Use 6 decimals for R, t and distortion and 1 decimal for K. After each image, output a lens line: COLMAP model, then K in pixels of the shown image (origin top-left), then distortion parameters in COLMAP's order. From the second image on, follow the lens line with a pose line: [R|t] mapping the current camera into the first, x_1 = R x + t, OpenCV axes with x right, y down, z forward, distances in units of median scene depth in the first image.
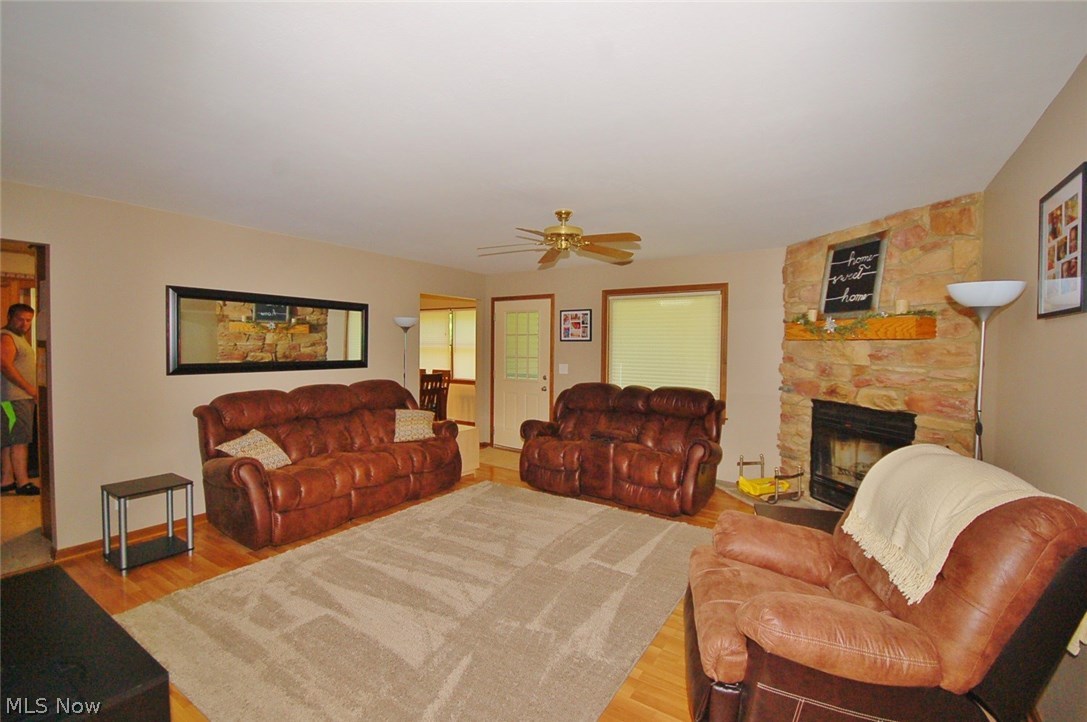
lens RADIAL K [[480.3, 0, 538.9], [0, 480.3, 357.9], [0, 0, 1]] dist [0.003724, -0.007489]
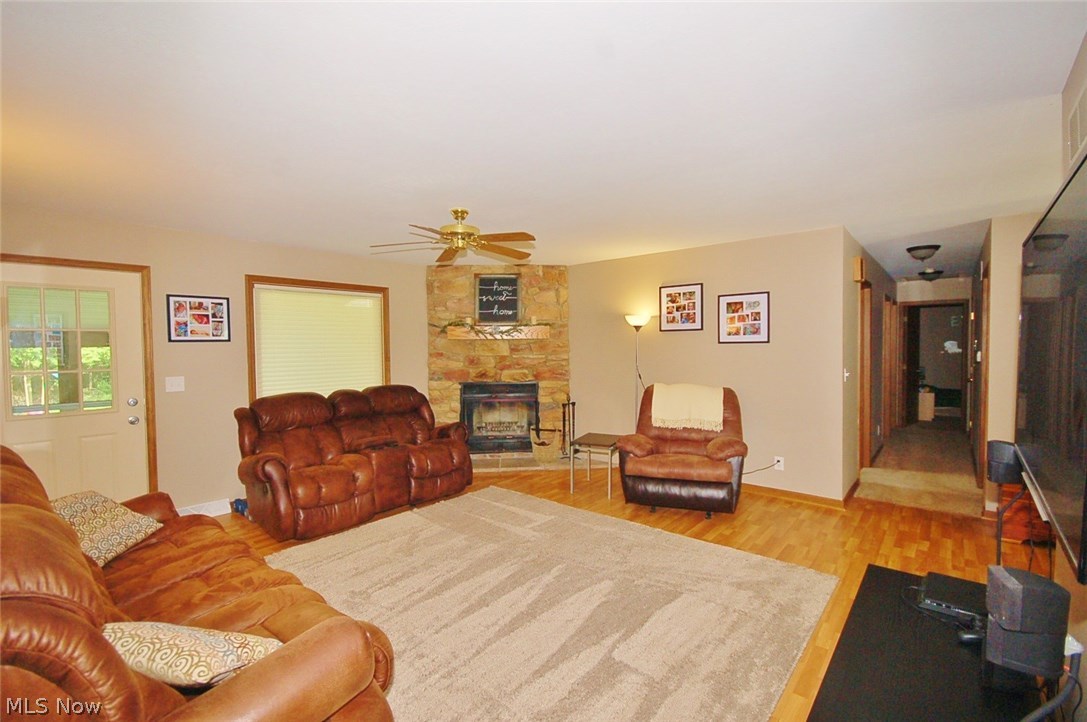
lens RADIAL K [[480.3, 0, 560.6], [0, 480.3, 357.1], [0, 0, 1]] dist [0.003724, -0.007489]
pose [[0.107283, -0.038012, 0.993502, -0.803823], [0.037998, 0.998696, 0.034108, -0.024198], [-0.993502, 0.034092, 0.108588, 0.601806]]
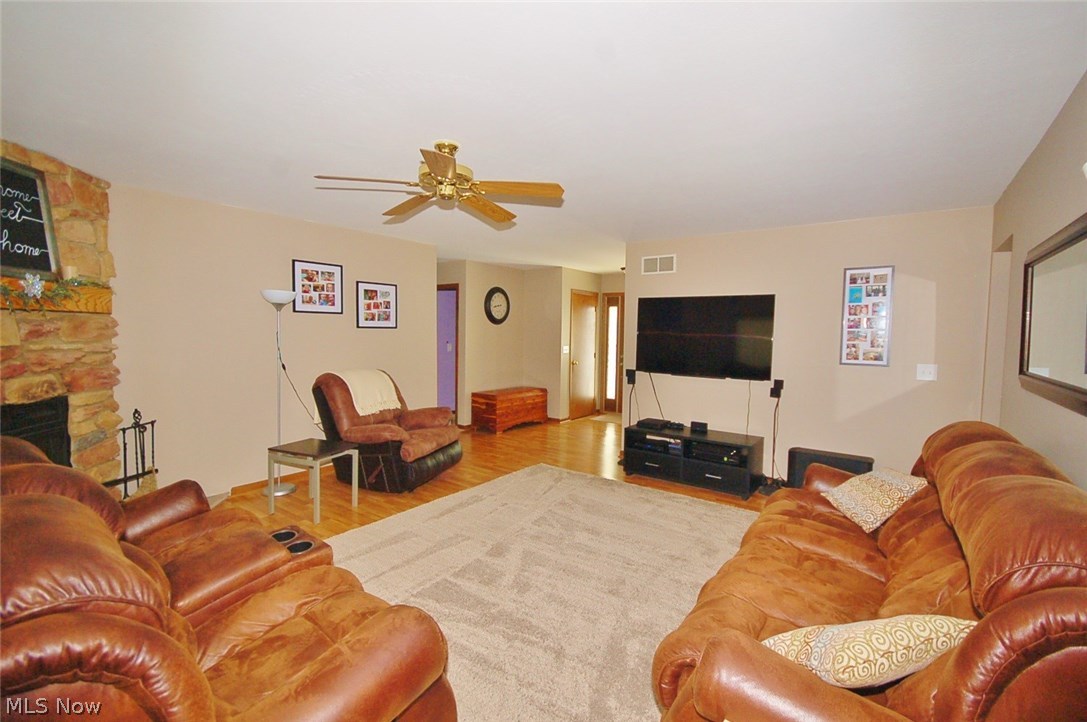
lens RADIAL K [[480.3, 0, 534.8], [0, 480.3, 358.7], [0, 0, 1]] dist [0.003724, -0.007489]
pose [[-0.996616, -0.024091, 0.078585, -0.129525], [-0.017532, 0.996386, 0.083115, -0.034117], [-0.080303, 0.081456, -0.993437, 1.512514]]
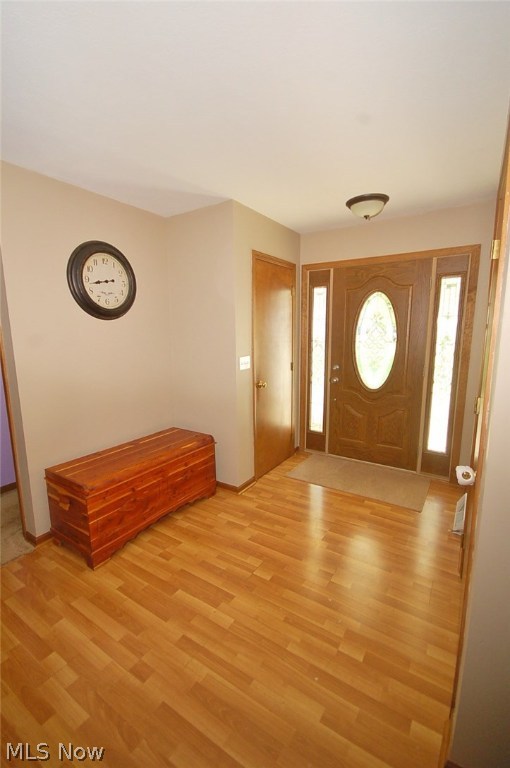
lens RADIAL K [[339.3, 0, 255.4], [0, 339.3, 385.0], [0, 0, 1]] dist [0.003724, -0.007489]
pose [[-0.999985, 0.005421, -0.001128, -0.122842], [0.005104, 0.981433, 0.191739, -0.010573], [0.002147, 0.191730, -0.981445, 0.370761]]
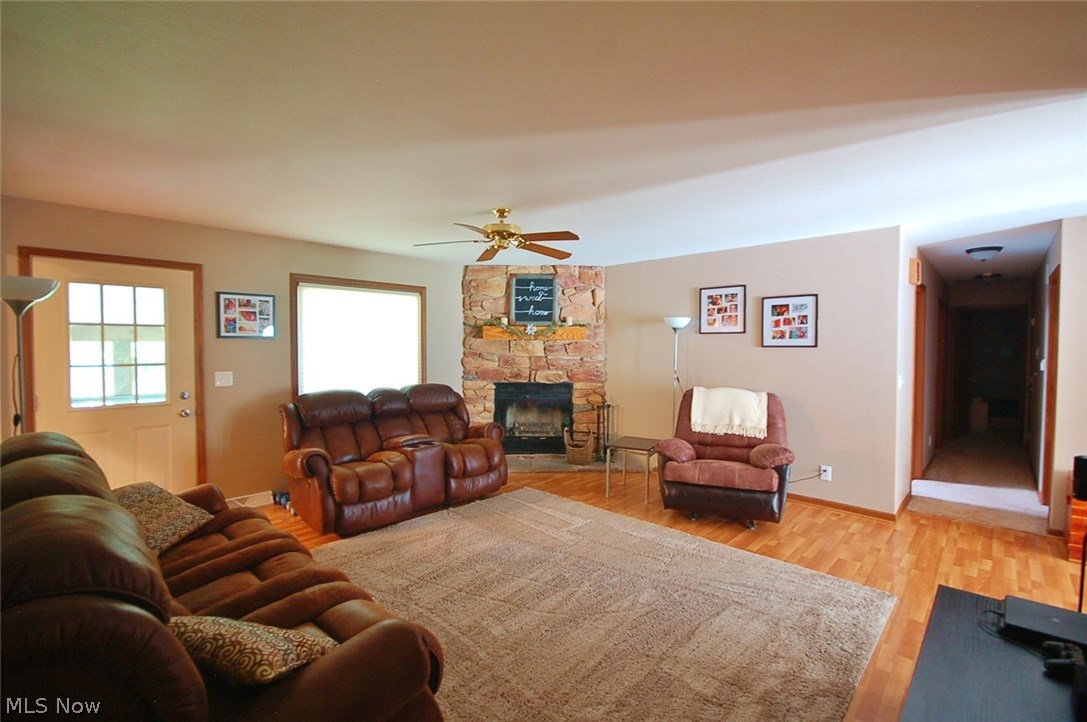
lens RADIAL K [[480.3, 0, 560.0], [0, 480.3, 359.8], [0, 0, 1]] dist [0.003724, -0.007489]
pose [[0.162860, -0.038718, 0.985889, -0.793986], [0.024146, 0.999087, 0.035248, -0.024606], [-0.986354, 0.018065, 0.163647, 0.630418]]
